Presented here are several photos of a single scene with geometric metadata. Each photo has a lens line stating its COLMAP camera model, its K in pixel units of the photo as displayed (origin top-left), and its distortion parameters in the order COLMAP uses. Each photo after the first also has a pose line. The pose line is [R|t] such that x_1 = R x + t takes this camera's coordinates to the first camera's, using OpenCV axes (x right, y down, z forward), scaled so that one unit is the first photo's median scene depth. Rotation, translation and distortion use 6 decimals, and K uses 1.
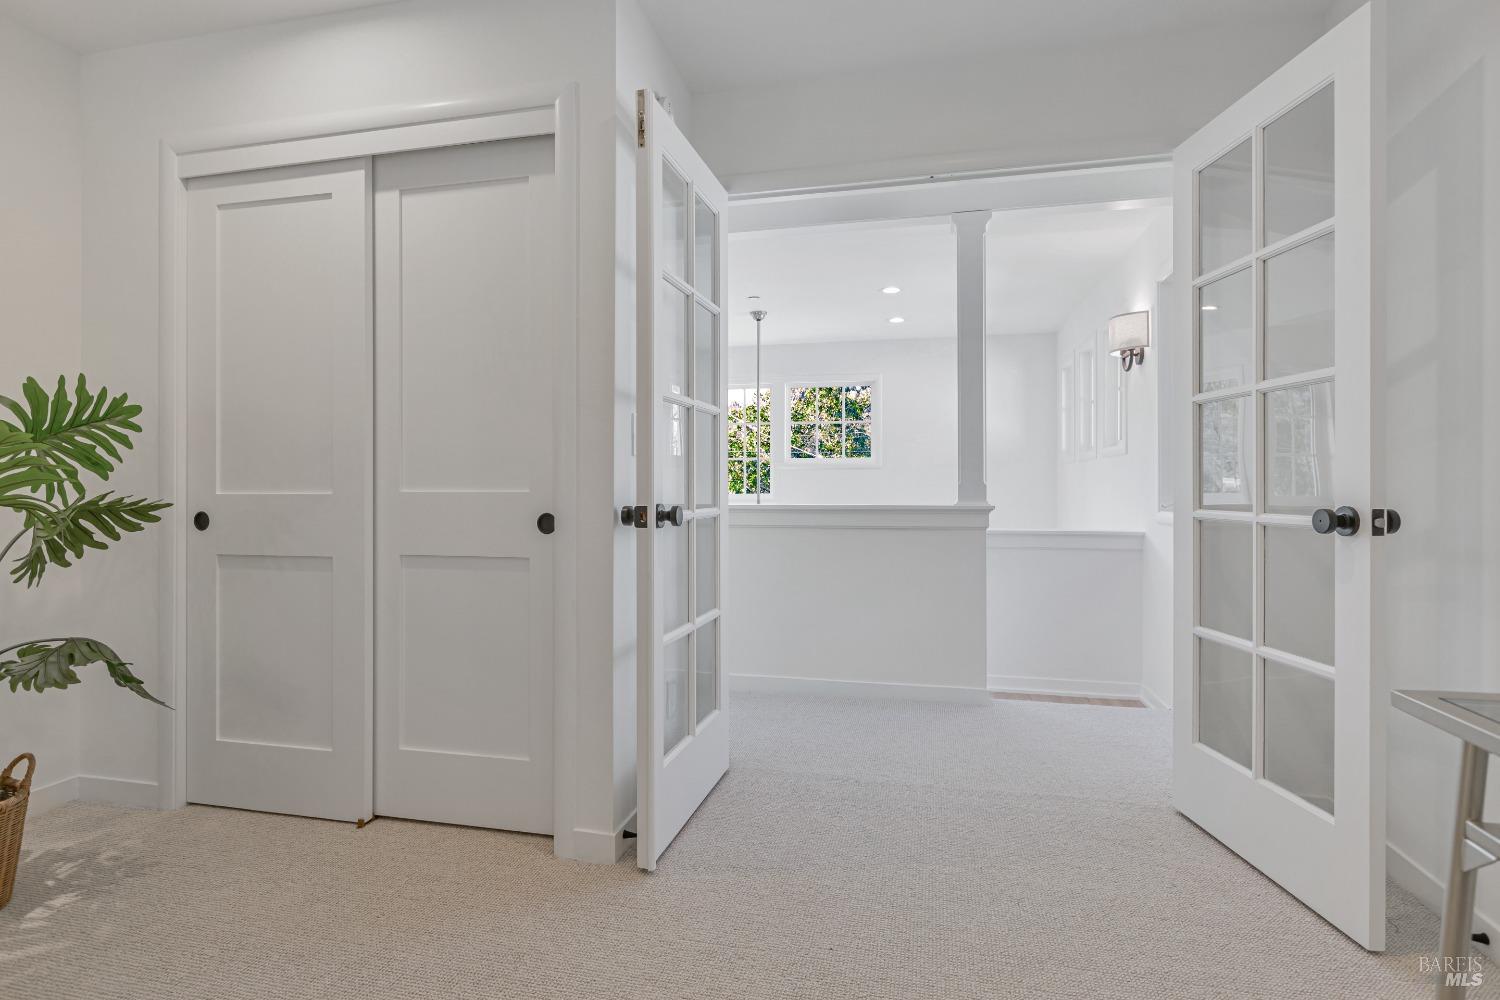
lens RADIAL K [[810.0, 0, 750.7], [0, 810.0, 497.8], [0, 0, 1]] dist [-0.000421, -0.000011]
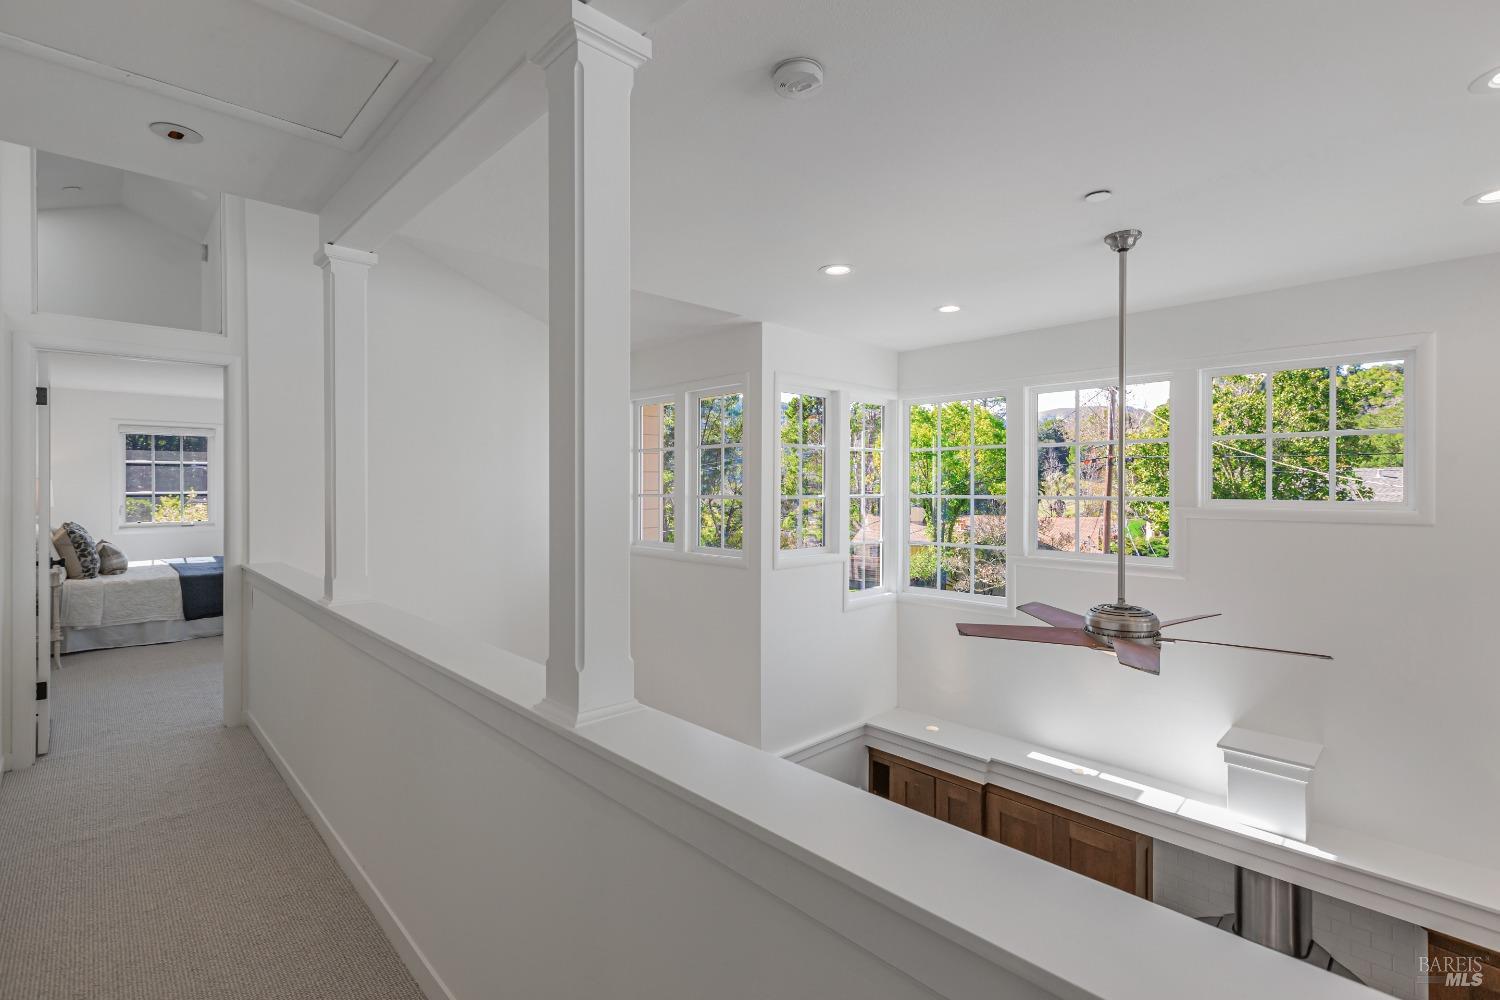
lens RADIAL K [[692.7, 0, 748.2], [0, 692.7, 500.9], [0, 0, 1]] dist [0.008670, -0.001110]
pose [[0.839019, 0.010644, -0.543998, 0.044660], [-0.005630, 0.999925, 0.010882, -0.054270], [0.544073, -0.006067, 0.839016, 0.427864]]
